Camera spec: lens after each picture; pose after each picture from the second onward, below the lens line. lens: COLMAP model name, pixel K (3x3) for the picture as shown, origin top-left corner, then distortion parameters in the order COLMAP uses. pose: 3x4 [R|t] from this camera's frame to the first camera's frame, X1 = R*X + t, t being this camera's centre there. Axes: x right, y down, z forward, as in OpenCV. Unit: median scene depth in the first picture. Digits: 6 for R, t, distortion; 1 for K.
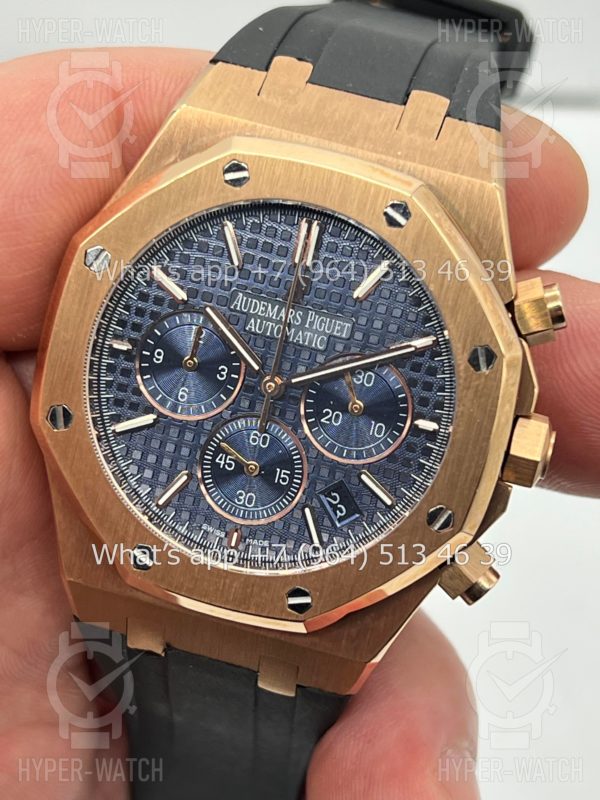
lens RADIAL K [[1916.3, 0, 300.0], [0, 1916.3, 400.0], [0, 0, 1]] dist [0.231677, -0.676555]
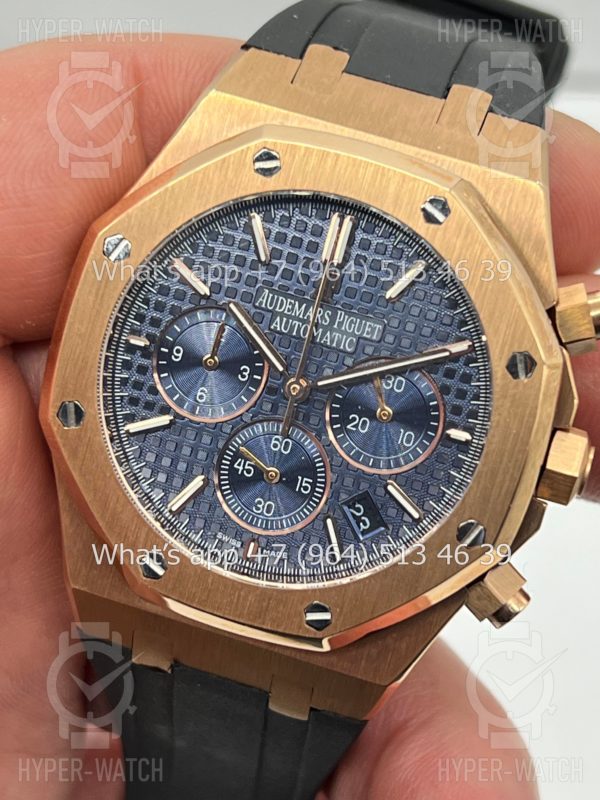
lens RADIAL K [[1916.3, 0, 300.0], [0, 1916.3, 400.0], [0, 0, 1]] dist [0.231677, -0.676555]
pose [[0.999432, 0.033309, 0.005203, -0.017526], [-0.033179, 0.999176, -0.023360, 0.020297], [-0.005977, 0.023174, 0.999714, 0.054096]]
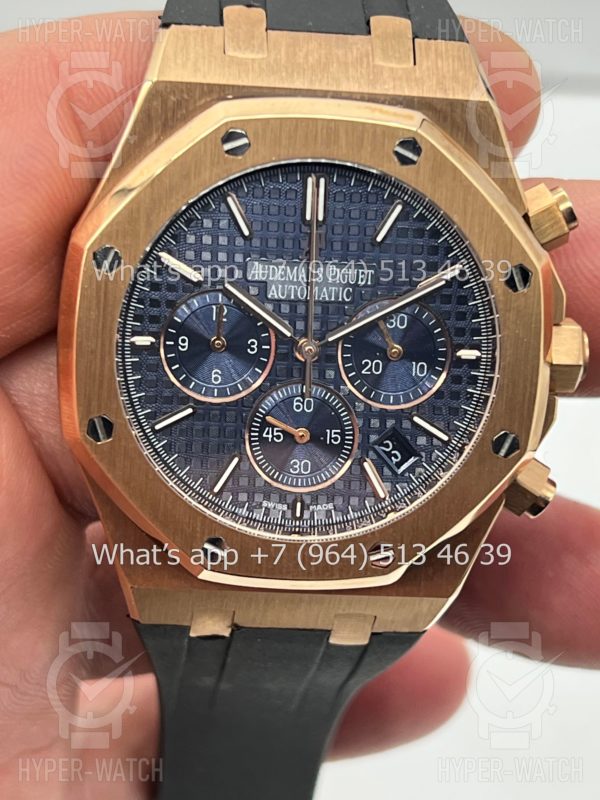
lens RADIAL K [[1916.3, 0, 300.0], [0, 1916.3, 400.0], [0, 0, 1]] dist [0.231677, -0.676555]
pose [[0.957149, -0.221457, 0.186606, -0.205002], [0.204173, 0.973016, 0.107481, -0.087319], [-0.205373, -0.064776, 0.976538, 0.048426]]
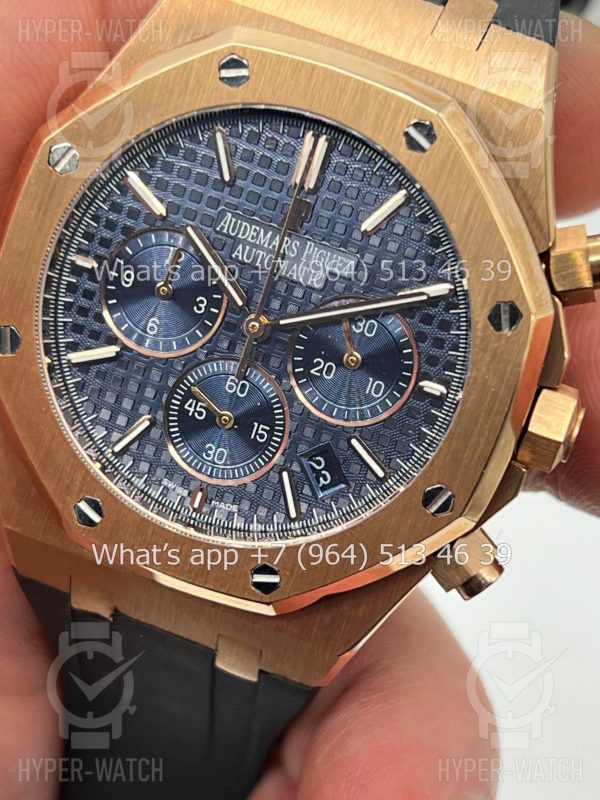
lens RADIAL K [[1916.3, 0, 300.0], [0, 1916.3, 400.0], [0, 0, 1]] dist [0.231677, -0.676555]
pose [[0.995666, 0.089258, -0.026134, 0.029715], [-0.087780, 0.994724, 0.053093, -0.021438], [0.030735, -0.050569, 0.998248, 0.149097]]
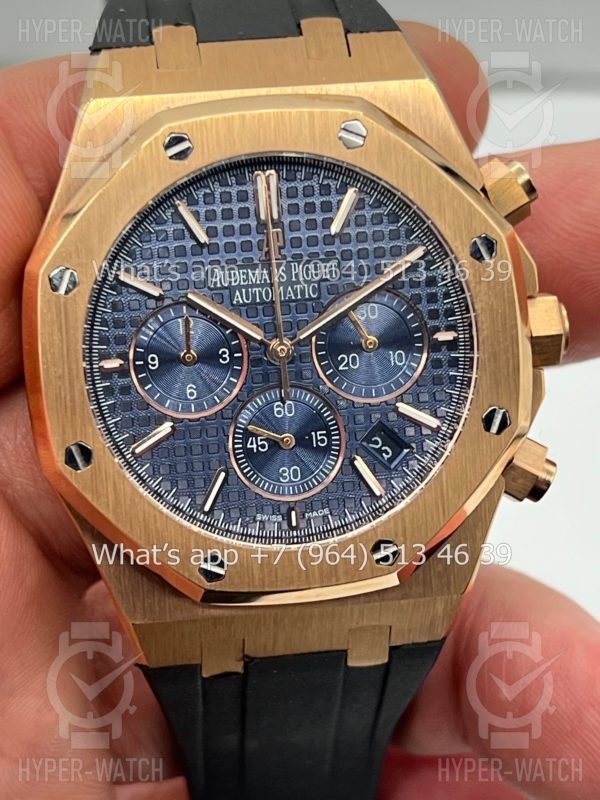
lens RADIAL K [[1916.3, 0, 300.0], [0, 1916.3, 400.0], [0, 0, 1]] dist [0.231677, -0.676555]
pose [[0.922438, -0.325496, 0.207751, -0.209900], [0.334056, 0.942531, -0.006529, 0.025021], [-0.193687, 0.075423, 0.978160, 0.072396]]
